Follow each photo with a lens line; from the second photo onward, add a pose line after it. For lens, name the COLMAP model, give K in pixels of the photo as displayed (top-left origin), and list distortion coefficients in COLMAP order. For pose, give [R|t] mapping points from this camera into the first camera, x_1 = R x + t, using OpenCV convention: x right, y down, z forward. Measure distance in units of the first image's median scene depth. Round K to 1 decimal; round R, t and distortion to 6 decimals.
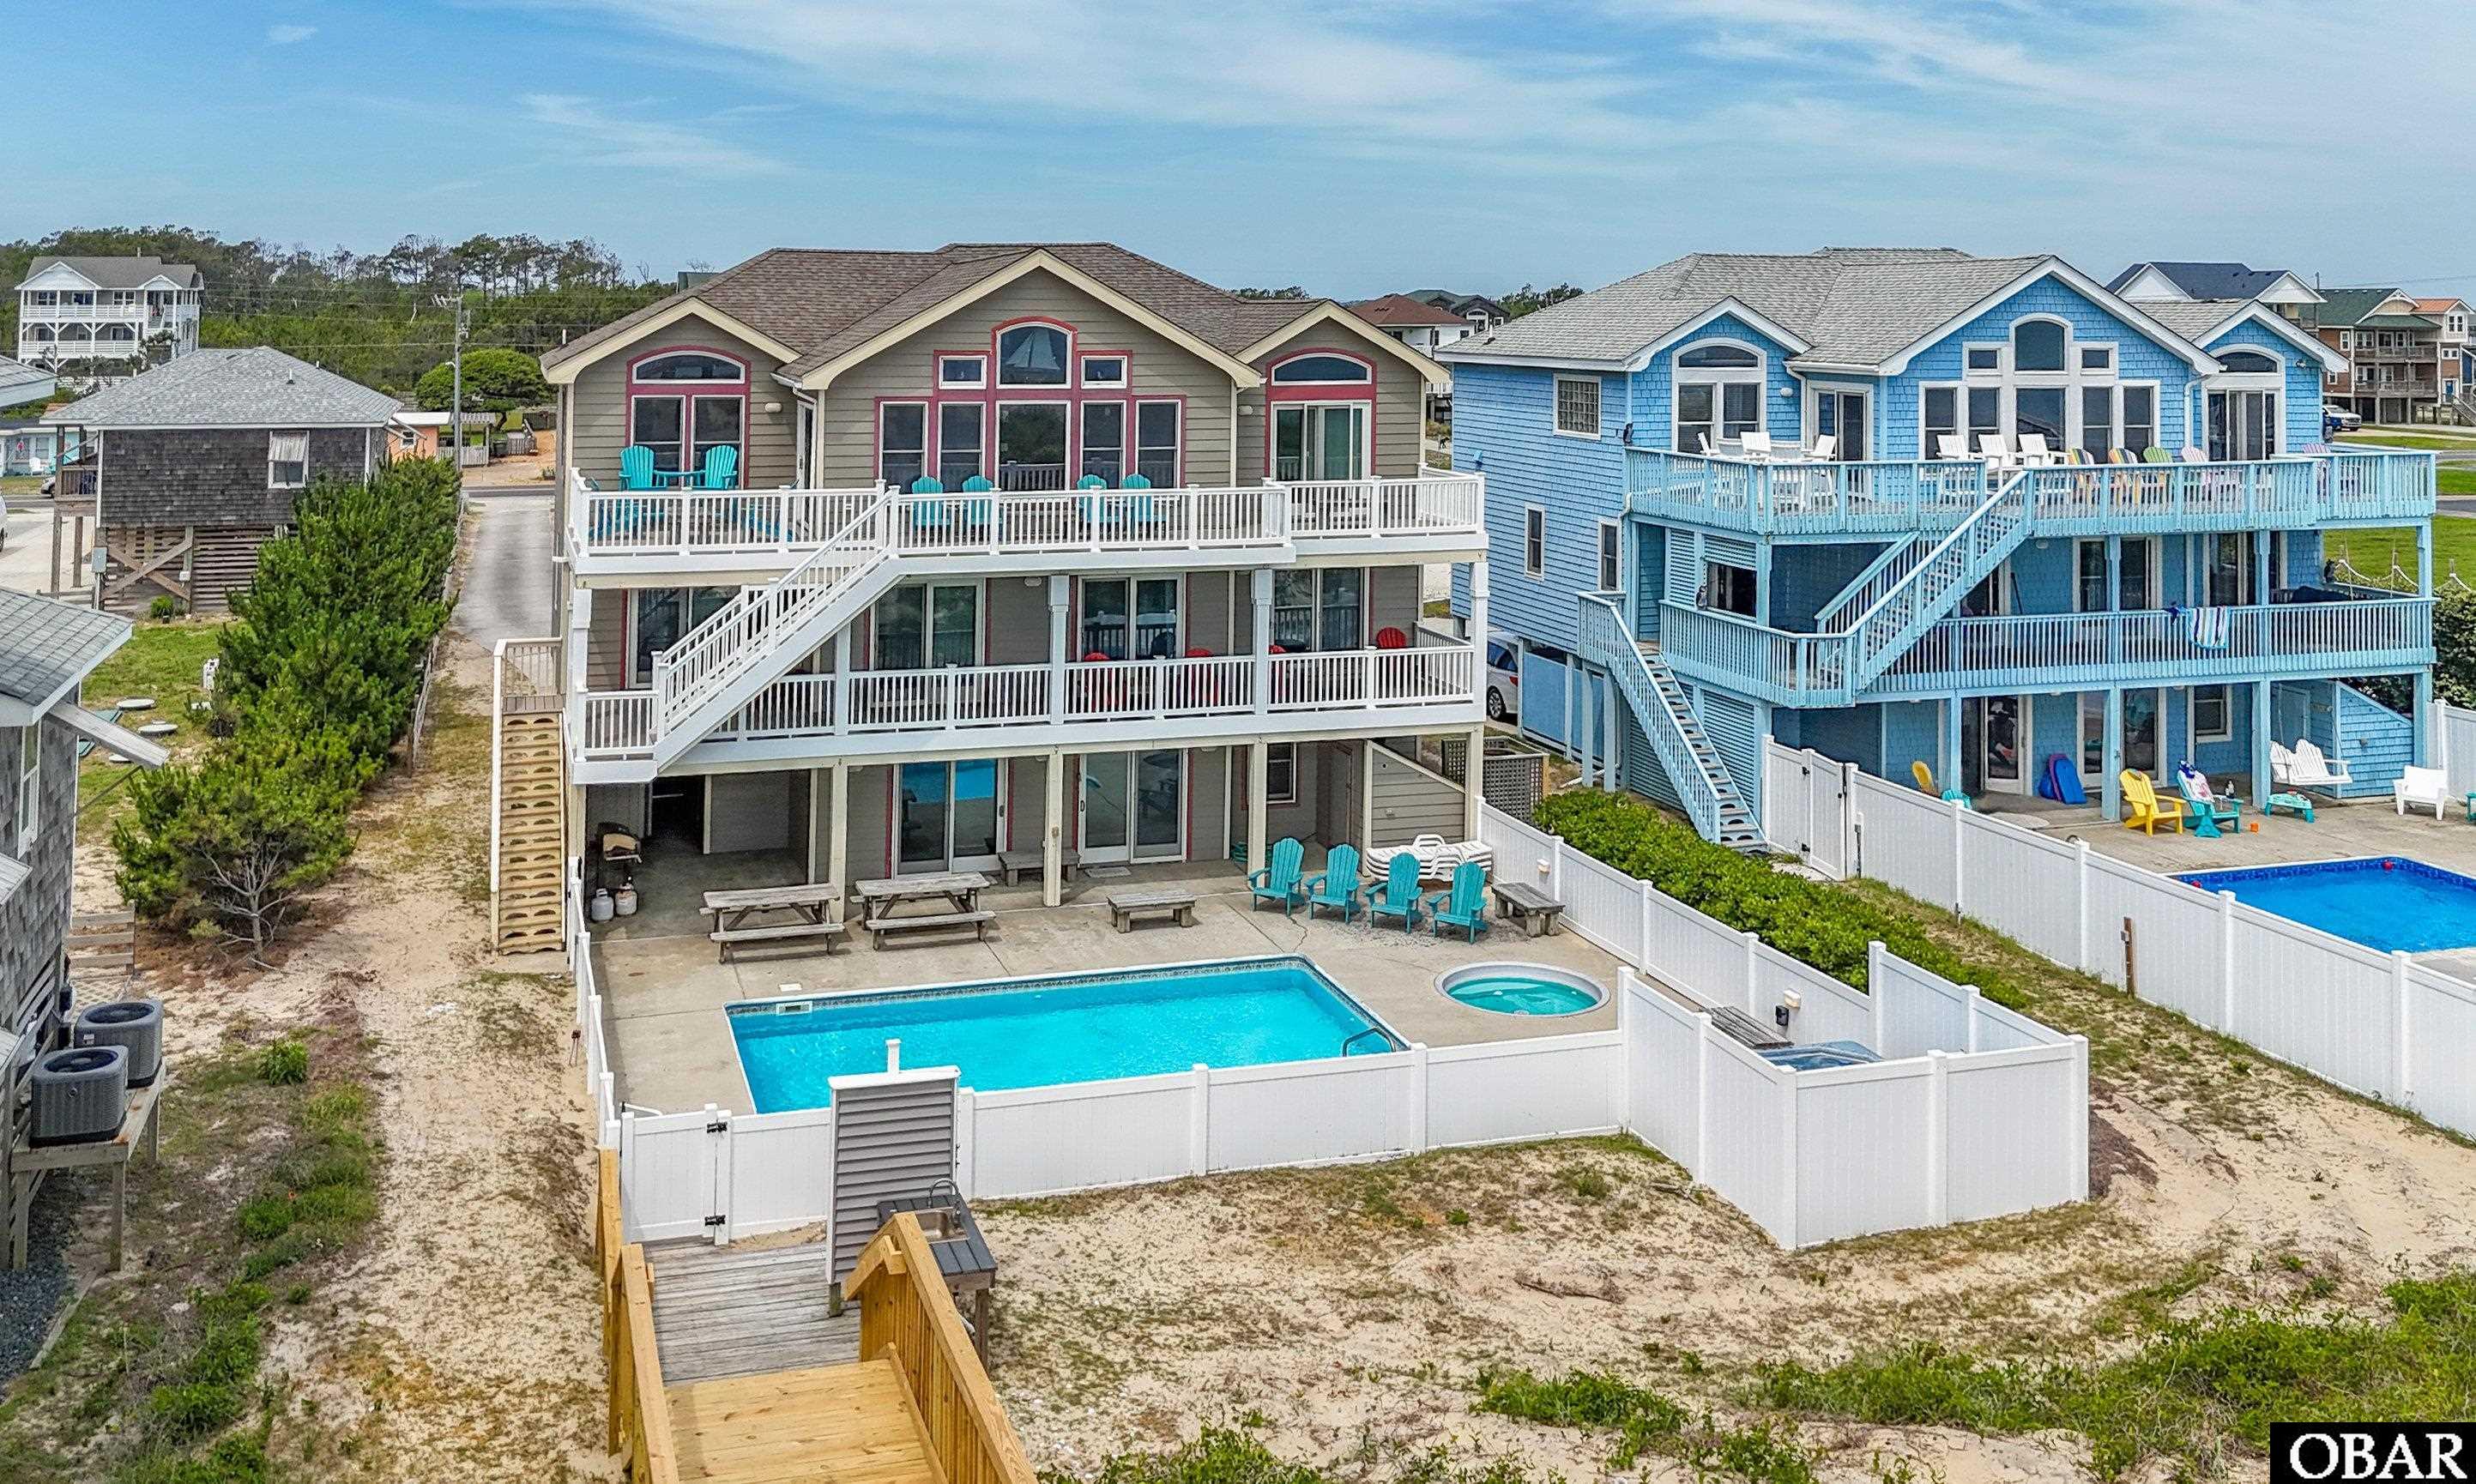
lens RADIAL K [[2055.8, 0, 1091.5], [0, 2055.8, 328.7], [0, 0, 1]] dist [0.036639, -0.053979]
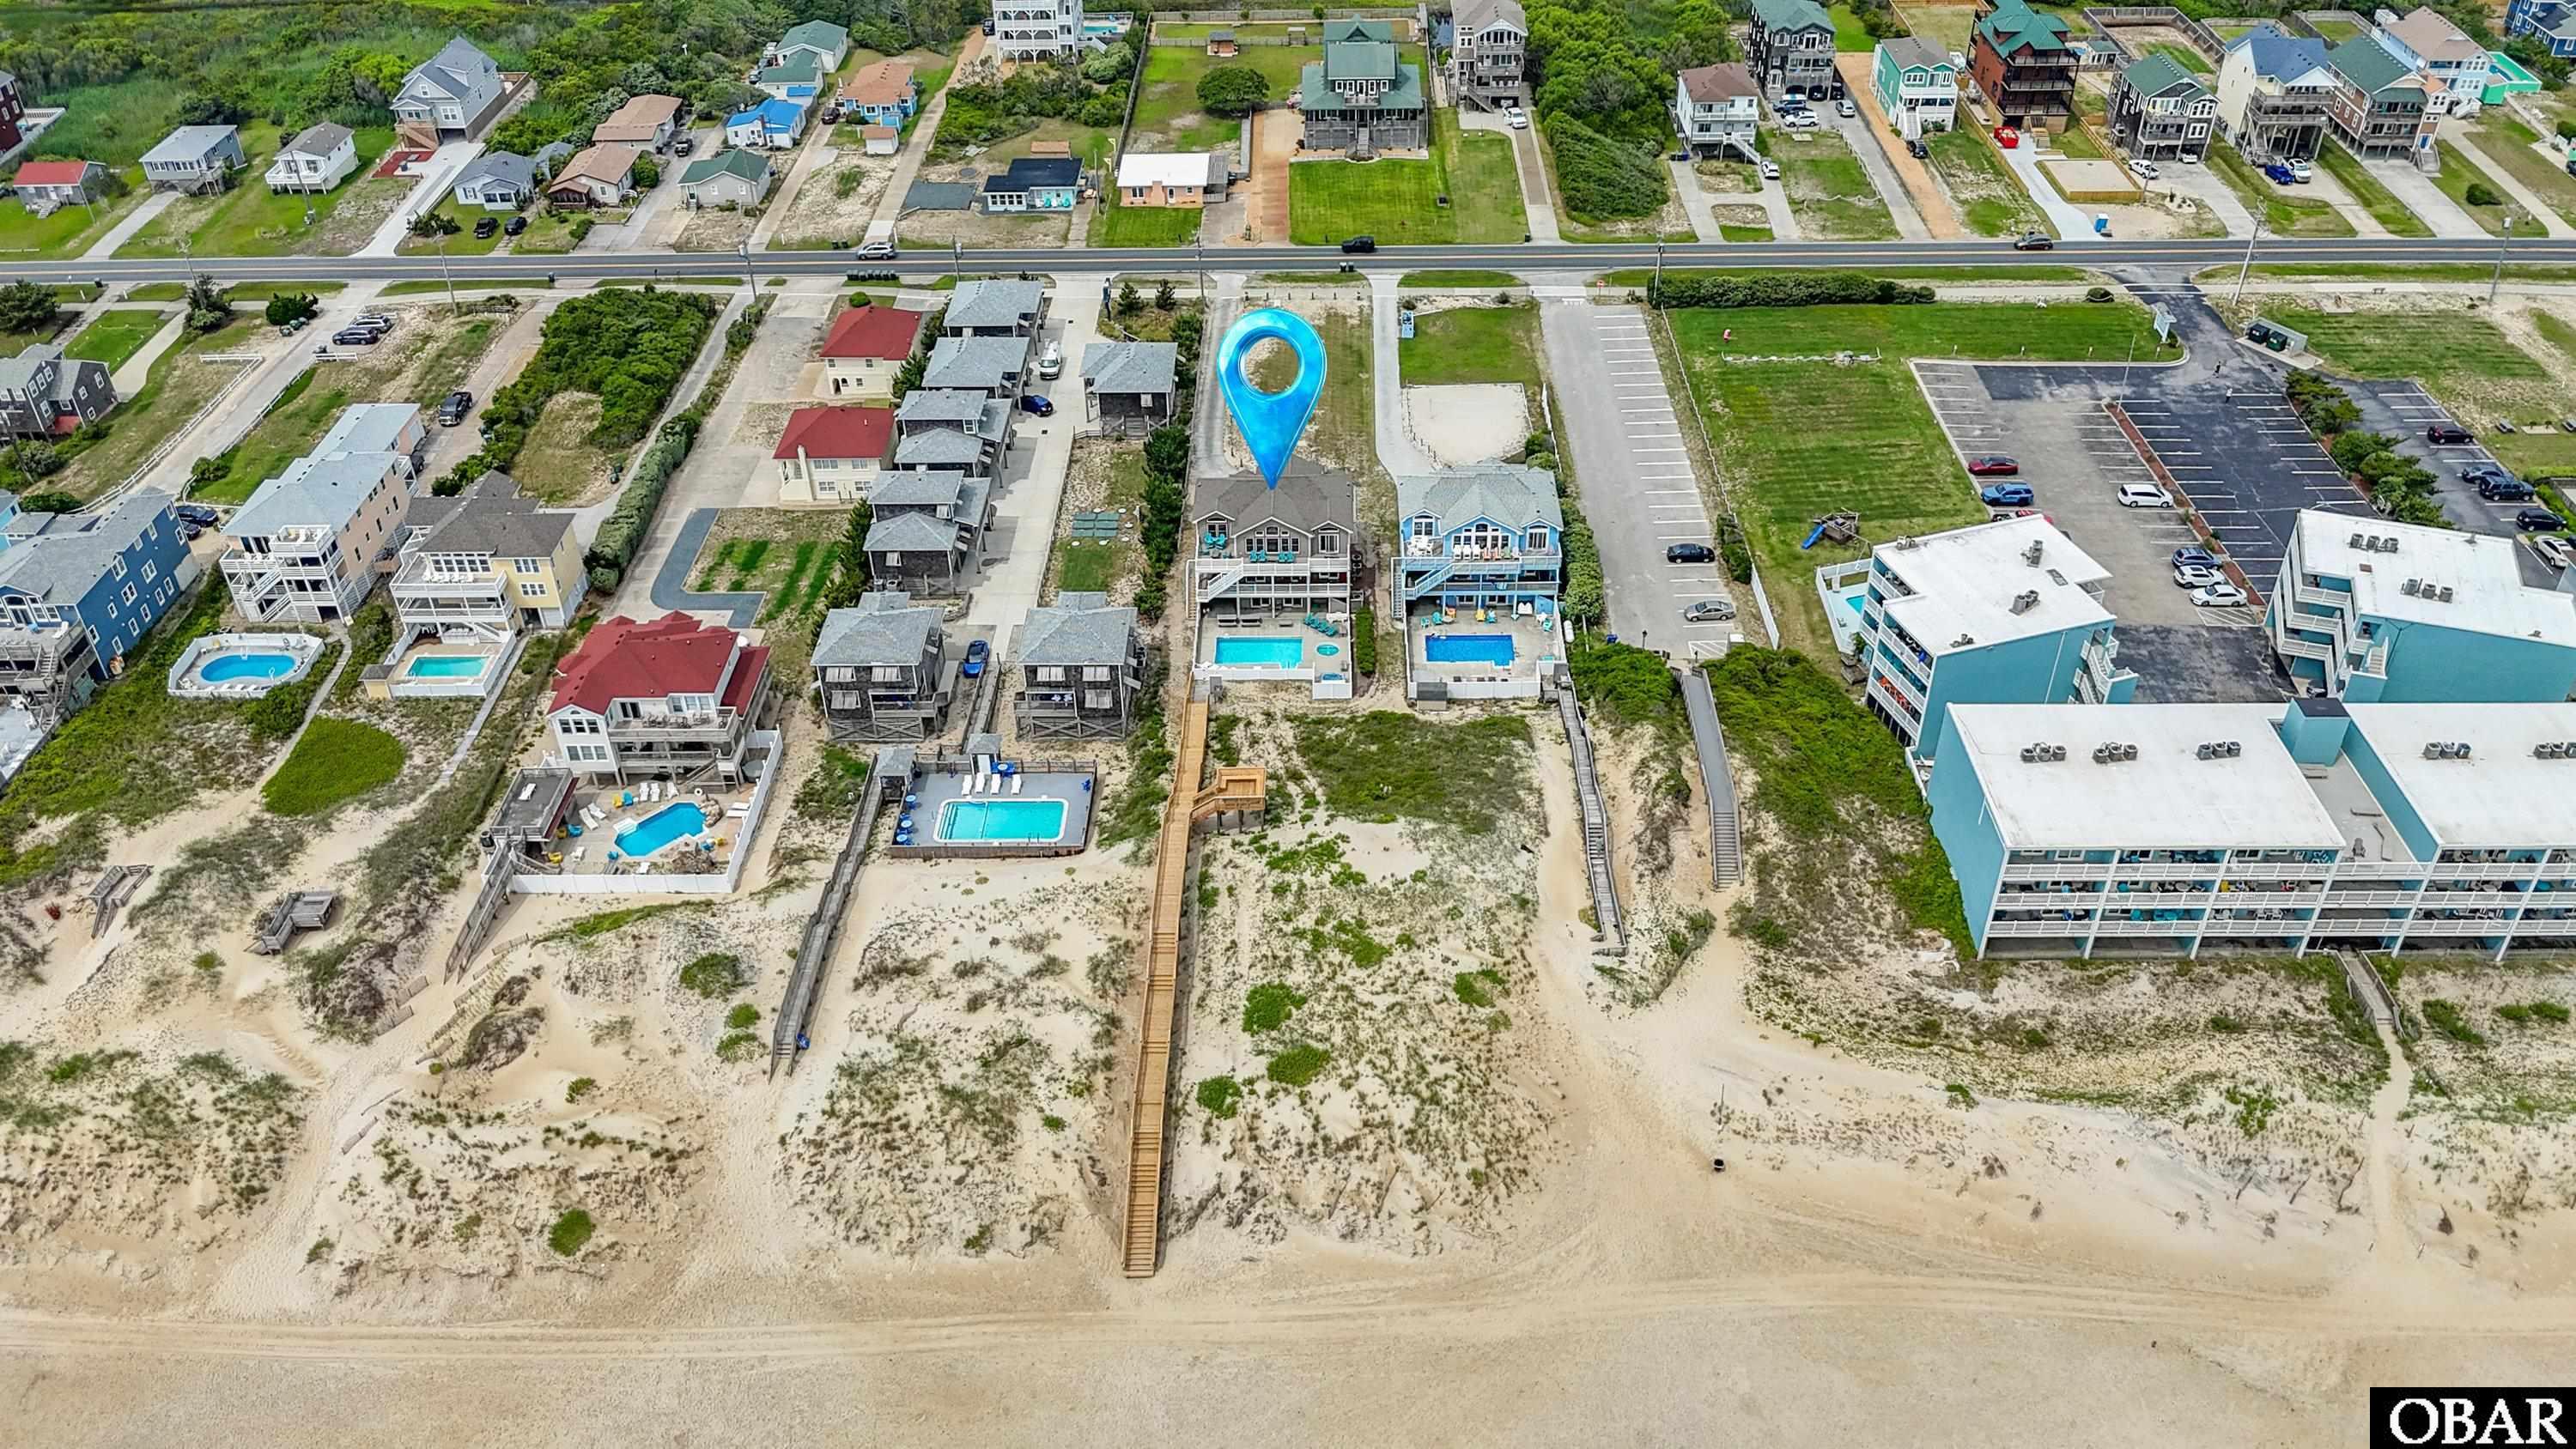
lens RADIAL K [[1957.3, 0, 1288.0], [0, 1957.3, 724.5], [0, 0, 1]] dist [0.017458, -0.076605]
pose [[0.956933, 0.151769, -0.247478, 1.433733], [0.022119, 0.811870, 0.583419, -2.706063], [0.289465, -0.563767, 0.773548, -3.471356]]
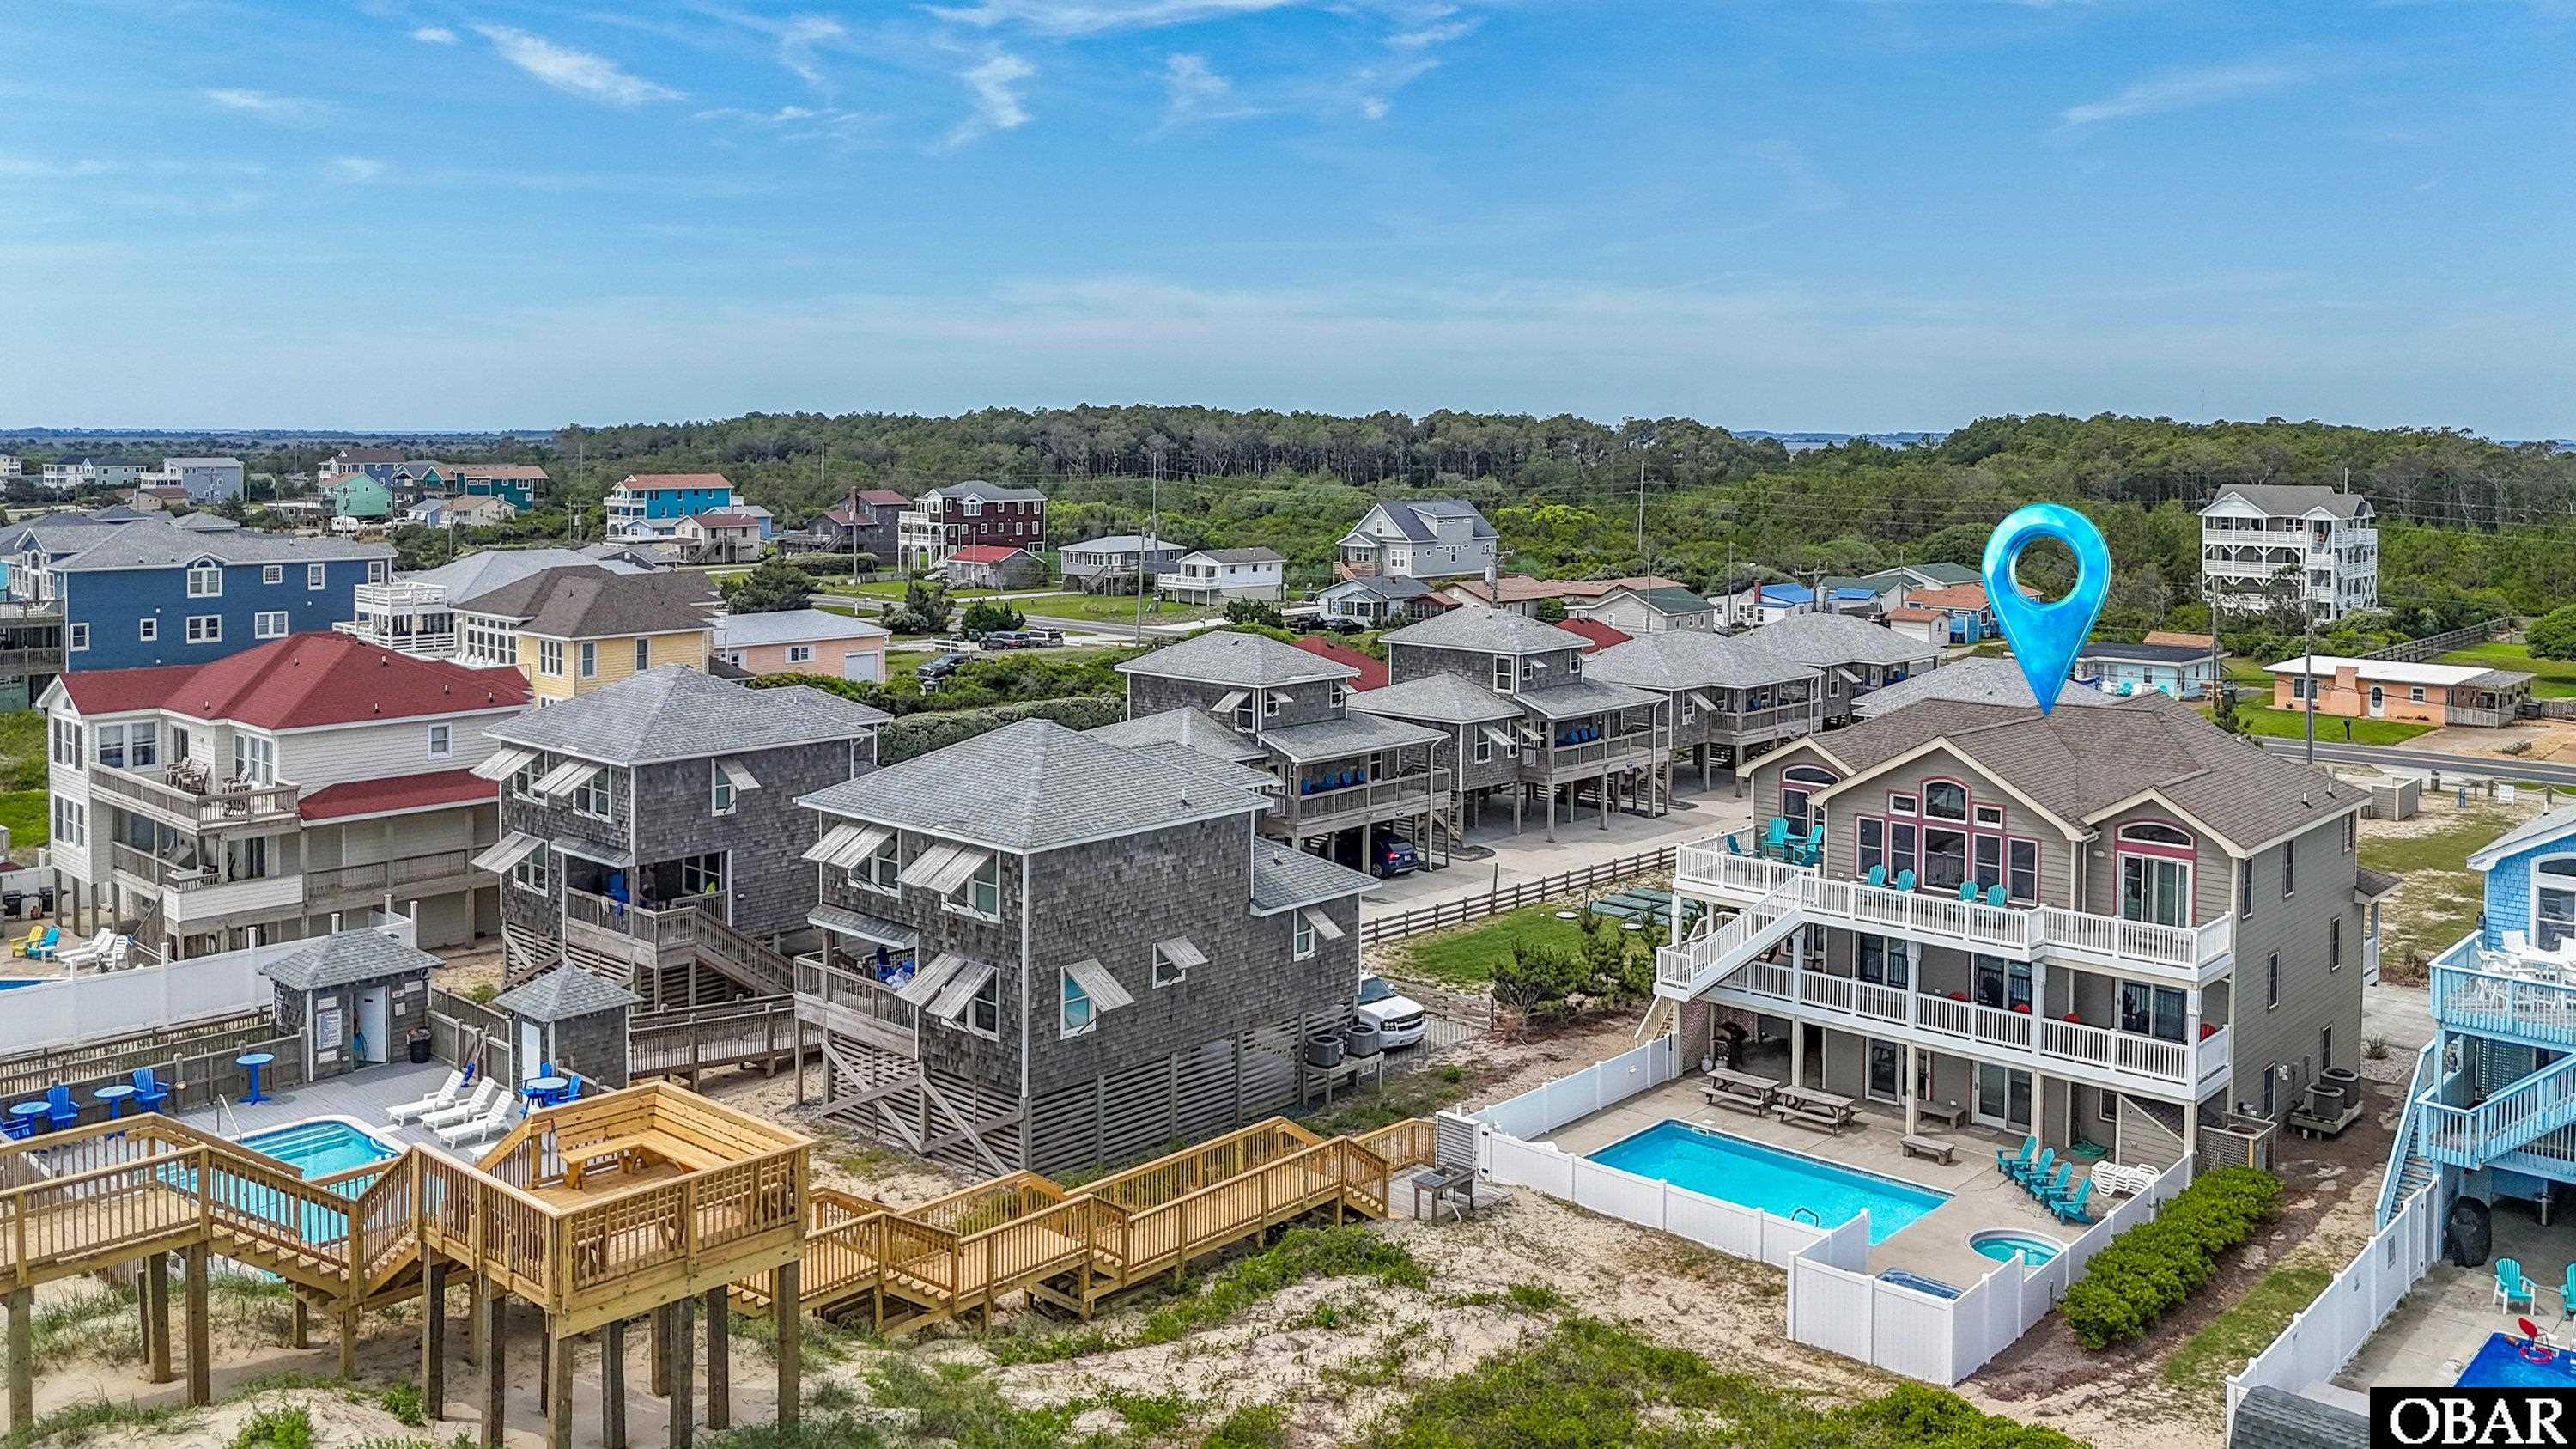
lens RADIAL K [[2062.2, 0, 1278.4], [0, 2062.2, 477.9], [0, 0, 1]] dist [-0.005980, -0.010197]
pose [[0.522123, 0.016548, -0.852710, 1.078171], [-0.012835, 0.999851, 0.011545, -0.253333], [0.852774, 0.004916, 0.522258, -0.298284]]
